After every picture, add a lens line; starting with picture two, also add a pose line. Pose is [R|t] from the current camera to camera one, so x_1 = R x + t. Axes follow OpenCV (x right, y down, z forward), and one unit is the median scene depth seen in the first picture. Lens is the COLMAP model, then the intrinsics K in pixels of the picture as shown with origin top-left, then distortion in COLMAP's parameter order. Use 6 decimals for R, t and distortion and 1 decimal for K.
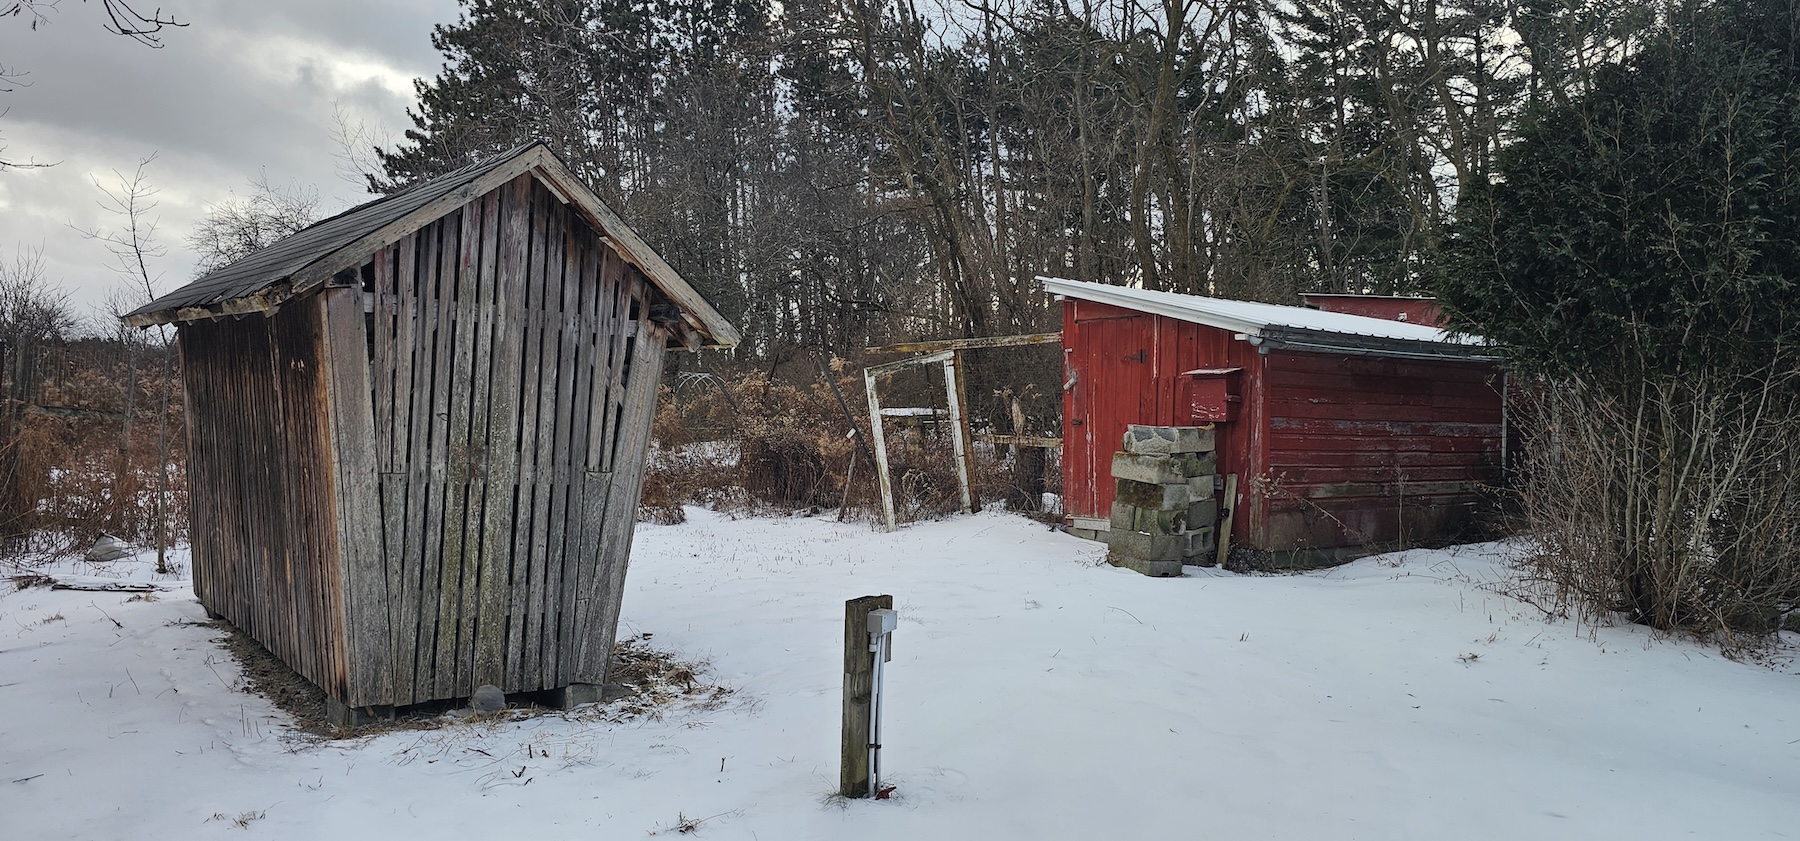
lens RADIAL K [[1182.8, 0, 899.2], [0, 1182.8, 416.5], [0, 0, 1]] dist [0.035581, -0.012764]
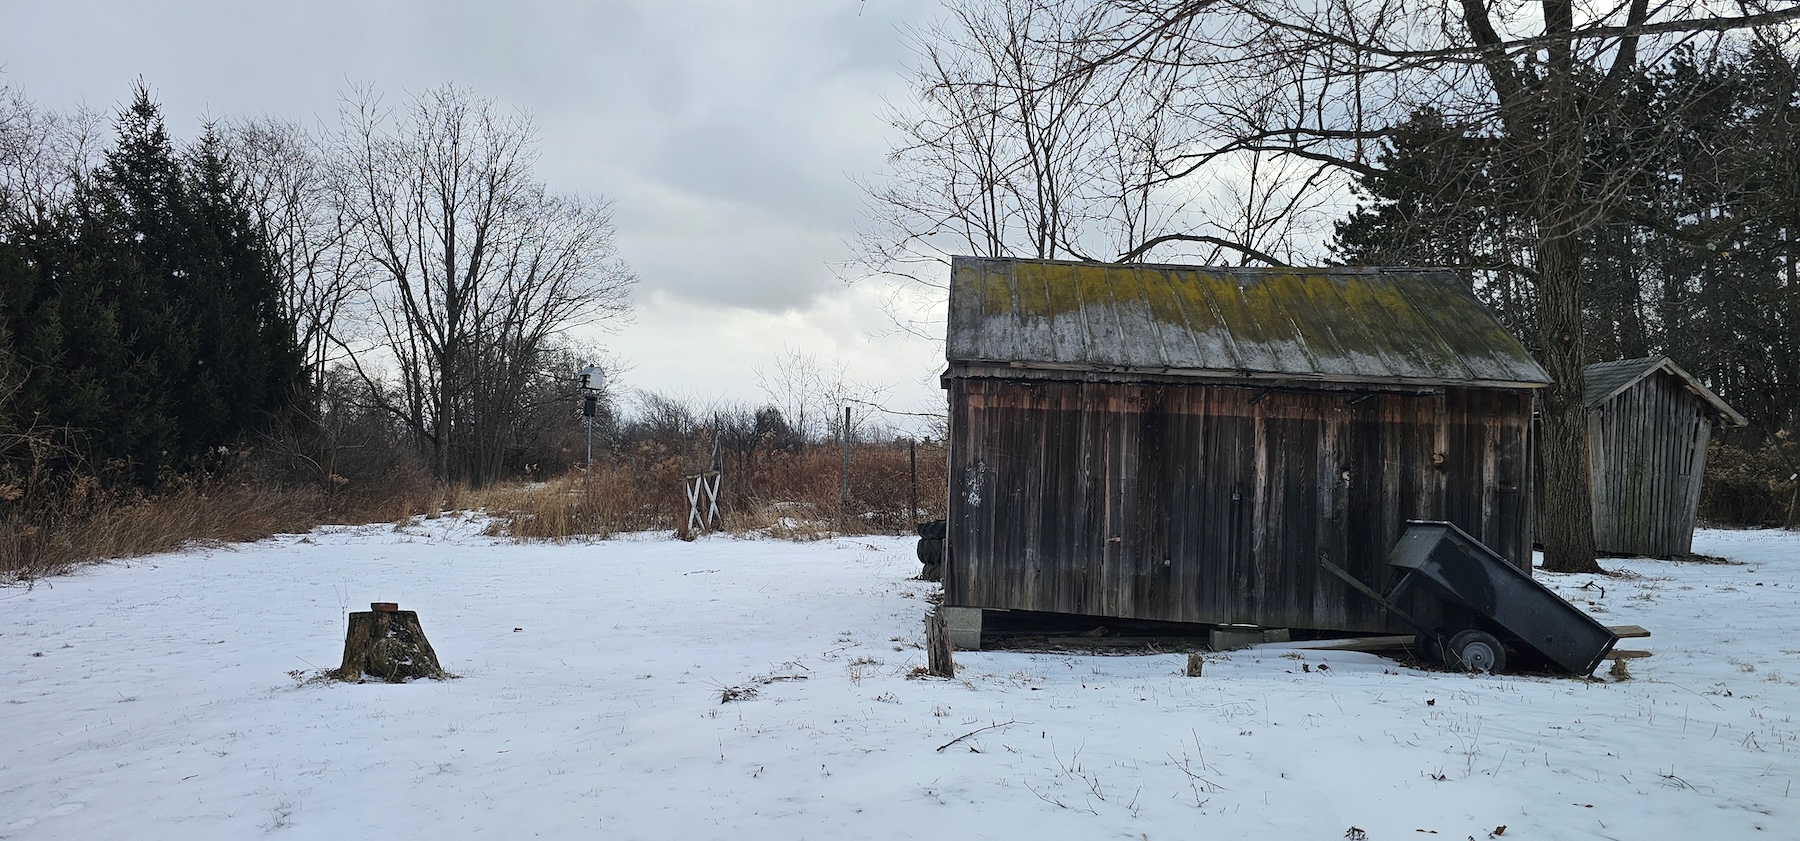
lens RADIAL K [[1182.8, 0, 891.4], [0, 1182.8, 422.6], [0, 0, 1]] dist [0.035581, -0.012764]
pose [[0.788241, -0.023207, -0.614928, -0.003389], [-0.014571, 0.998305, -0.056353, 0.075724], [0.615194, 0.053380, 0.786567, -1.551470]]
